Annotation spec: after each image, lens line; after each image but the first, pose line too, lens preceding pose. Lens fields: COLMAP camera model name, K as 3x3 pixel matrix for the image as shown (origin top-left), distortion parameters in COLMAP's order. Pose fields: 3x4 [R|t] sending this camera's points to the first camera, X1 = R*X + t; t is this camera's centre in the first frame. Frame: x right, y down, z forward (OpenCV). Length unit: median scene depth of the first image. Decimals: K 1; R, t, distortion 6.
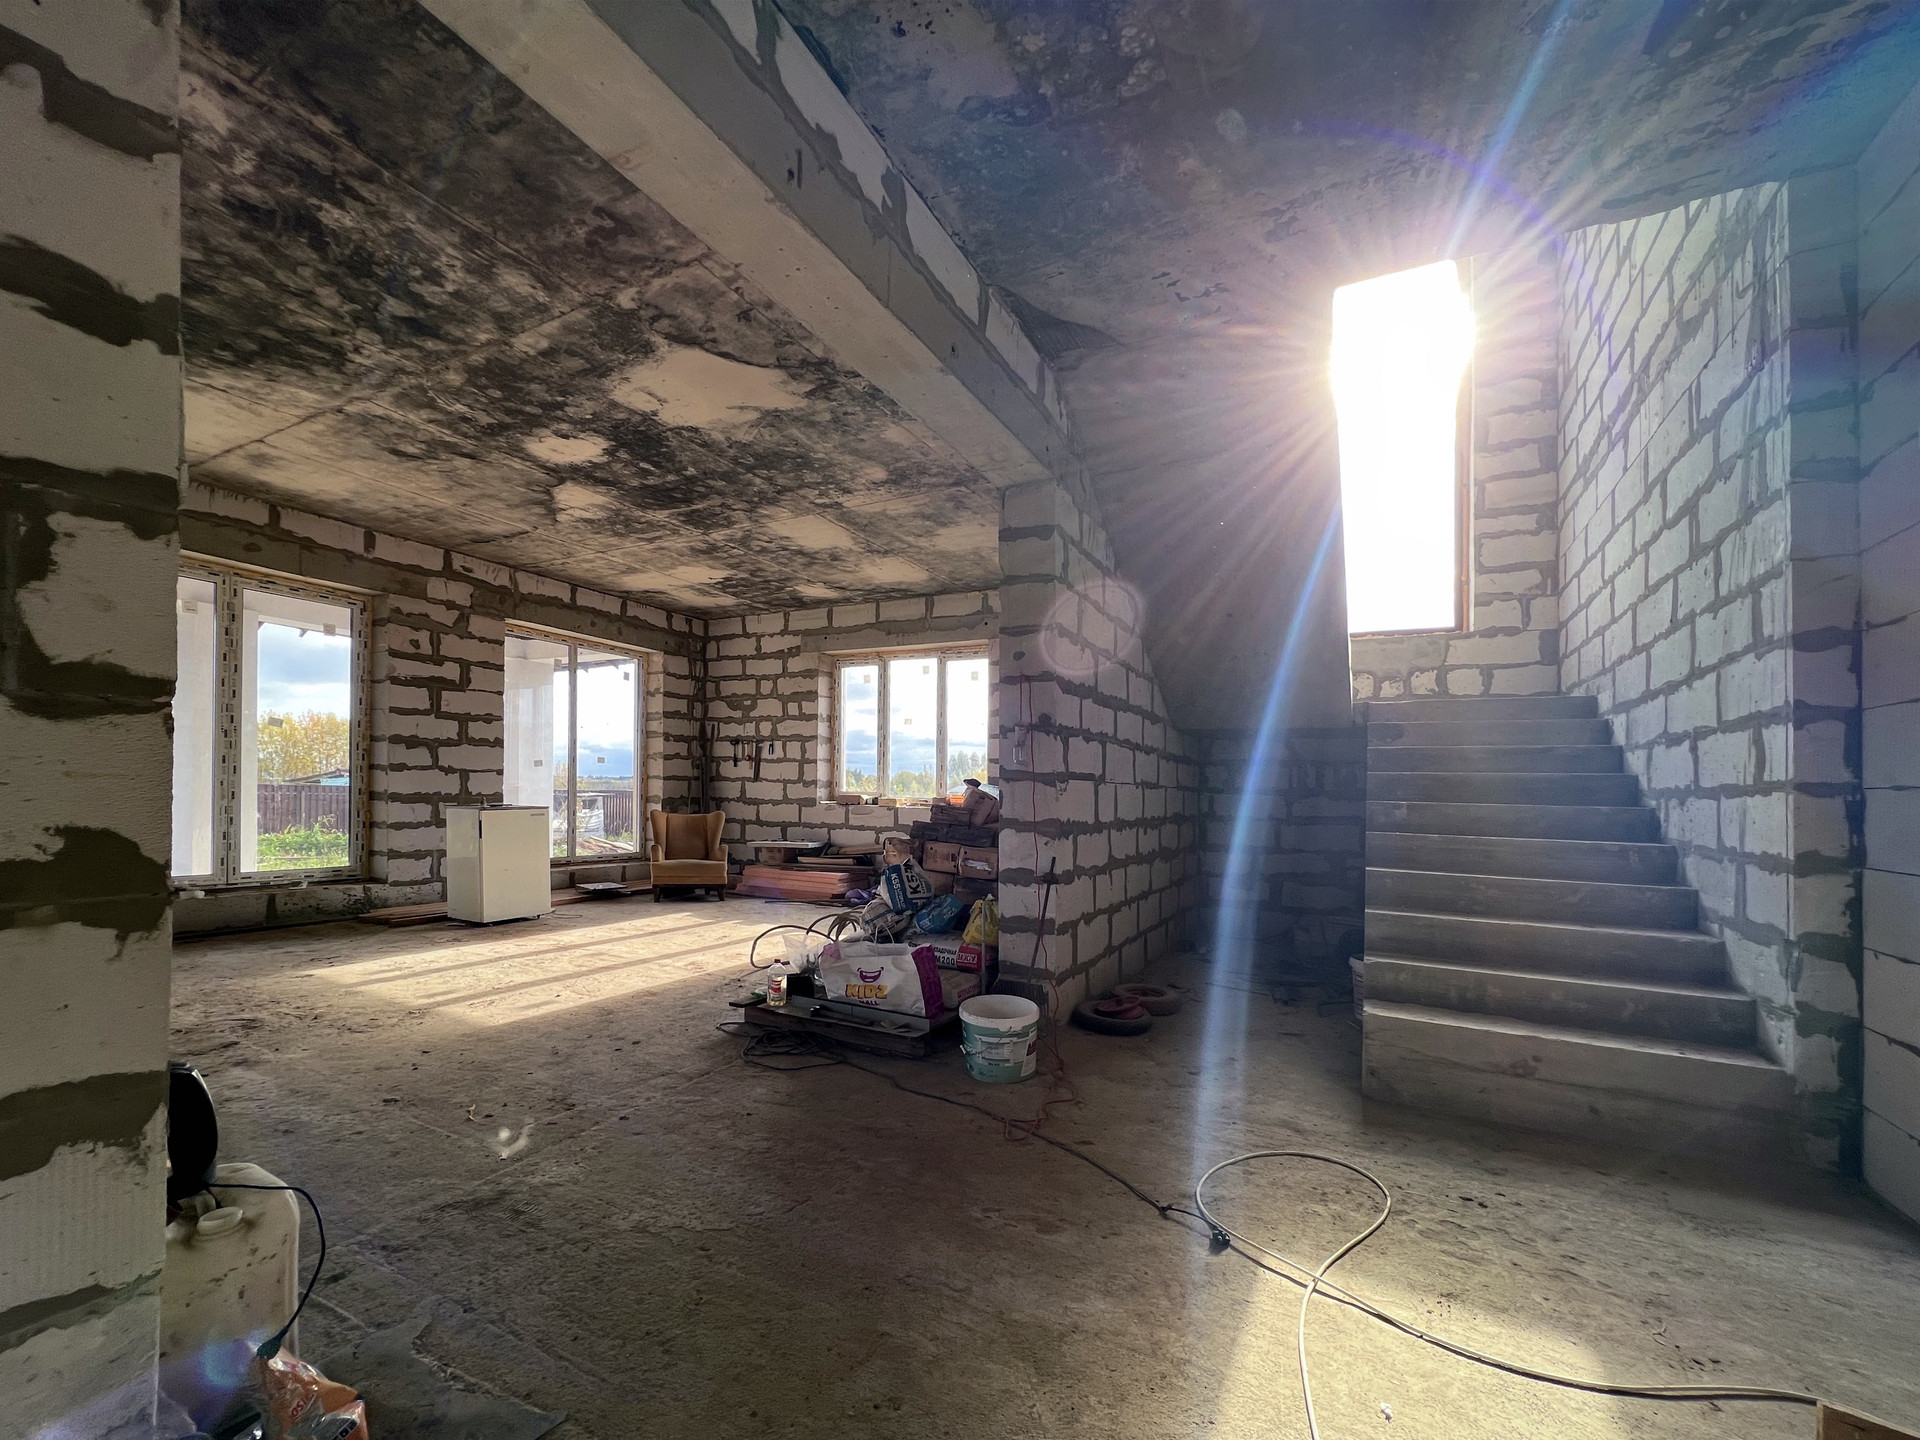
lens RADIAL K [[773.4, 0, 1022.5], [0, 773.4, 811.4], [0, 0, 1]] dist [-0.001790, 0.000814]
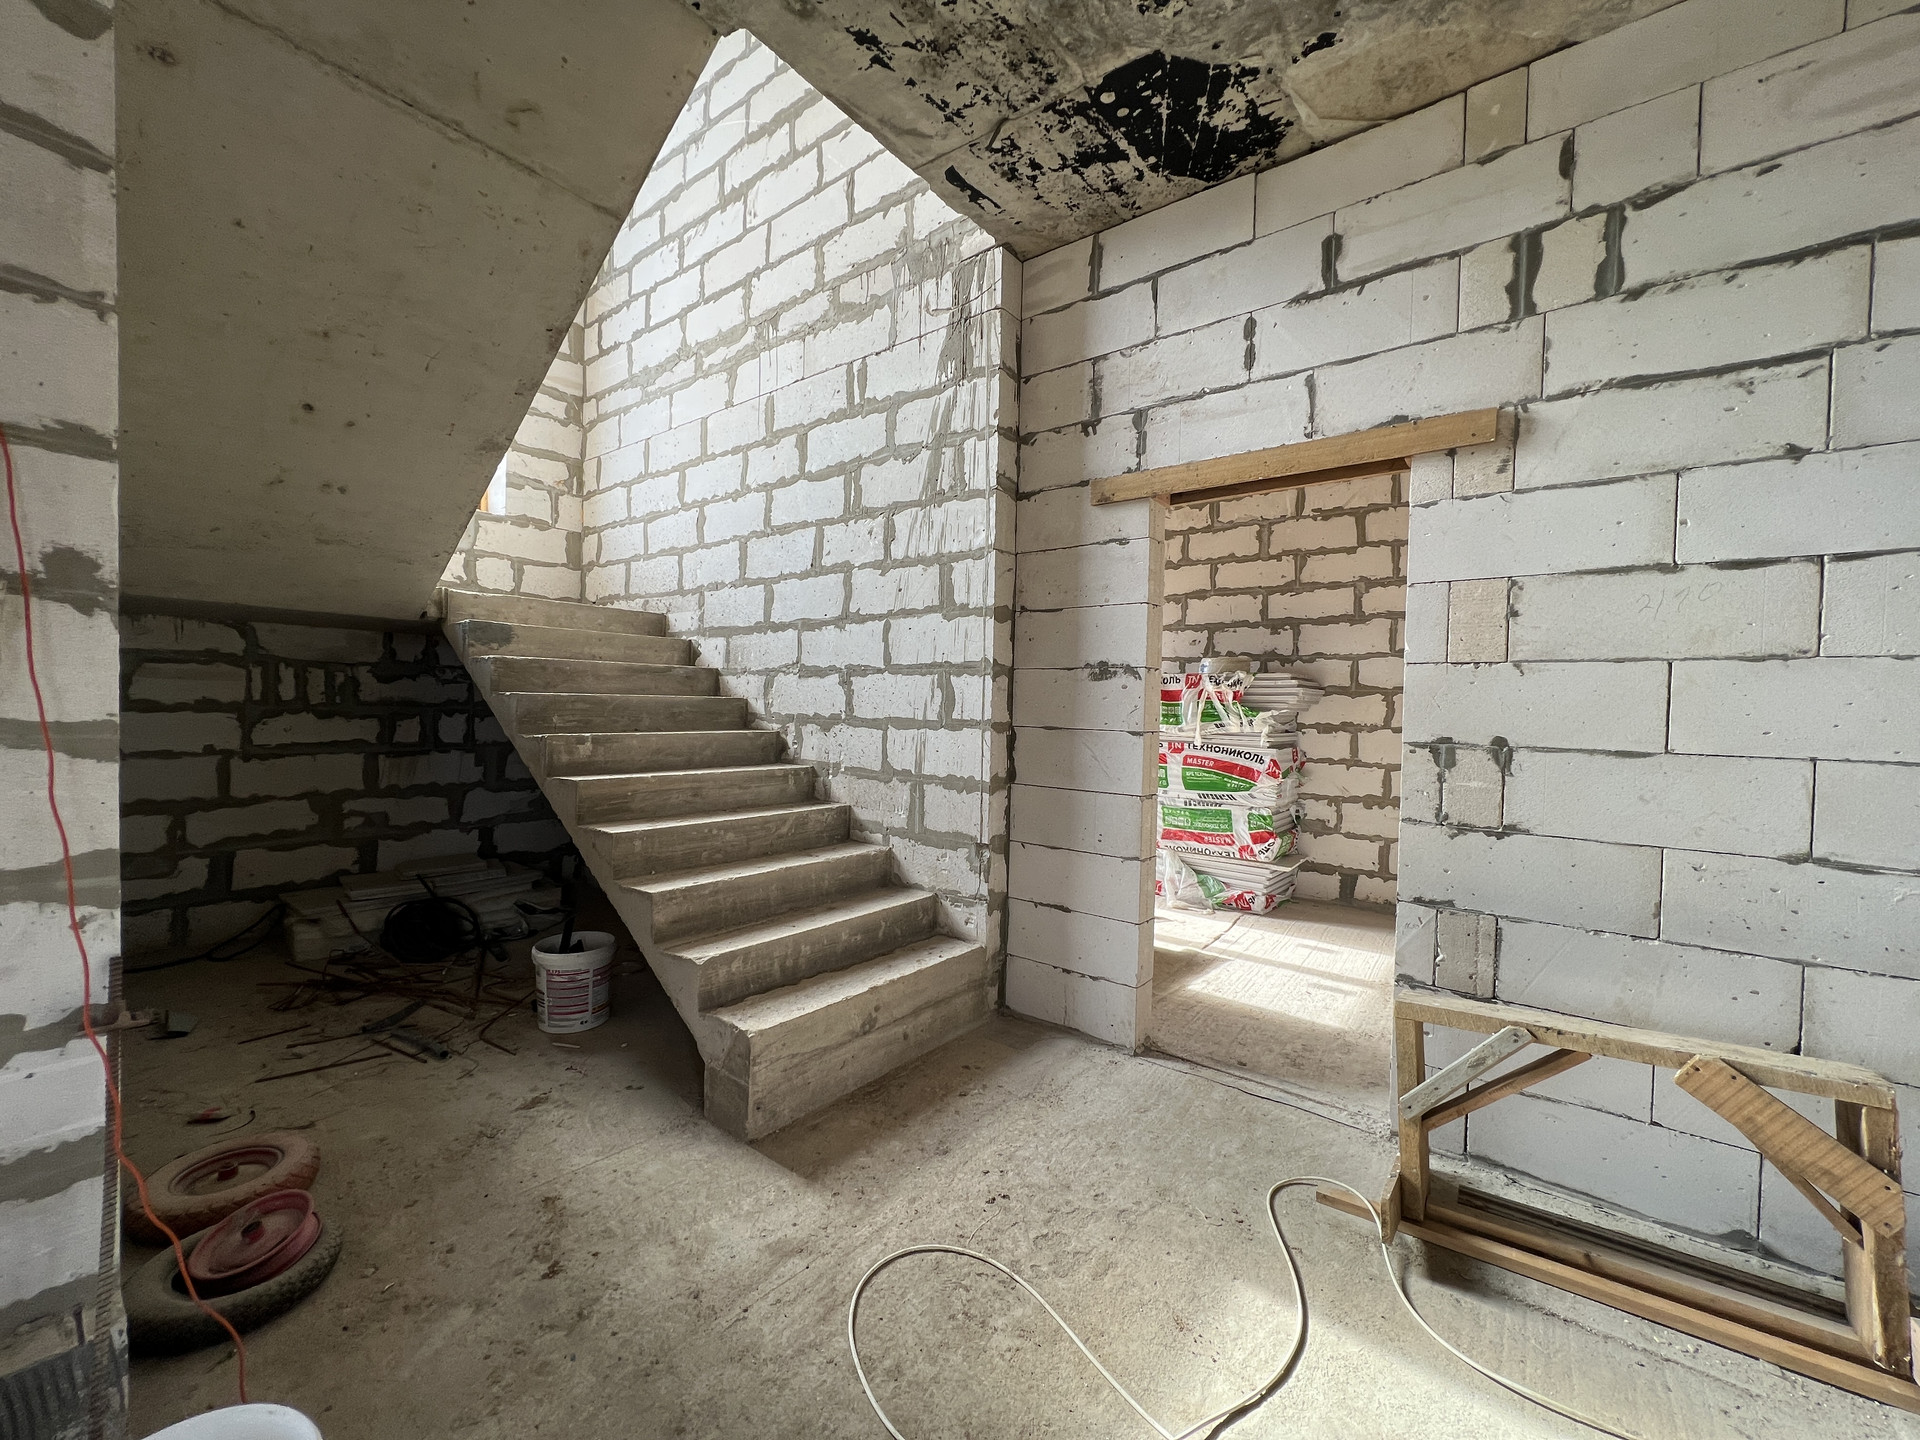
lens RADIAL K [[773.4, 0, 956.5], [0, 773.4, 722.5], [0, 0, 1]] dist [-0.001790, 0.000814]
pose [[0.262178, -0.032596, 0.964469, -0.197042], [0.002298, 0.999448, 0.033153, -0.060022], [-0.965017, -0.006476, 0.262108, 0.538010]]
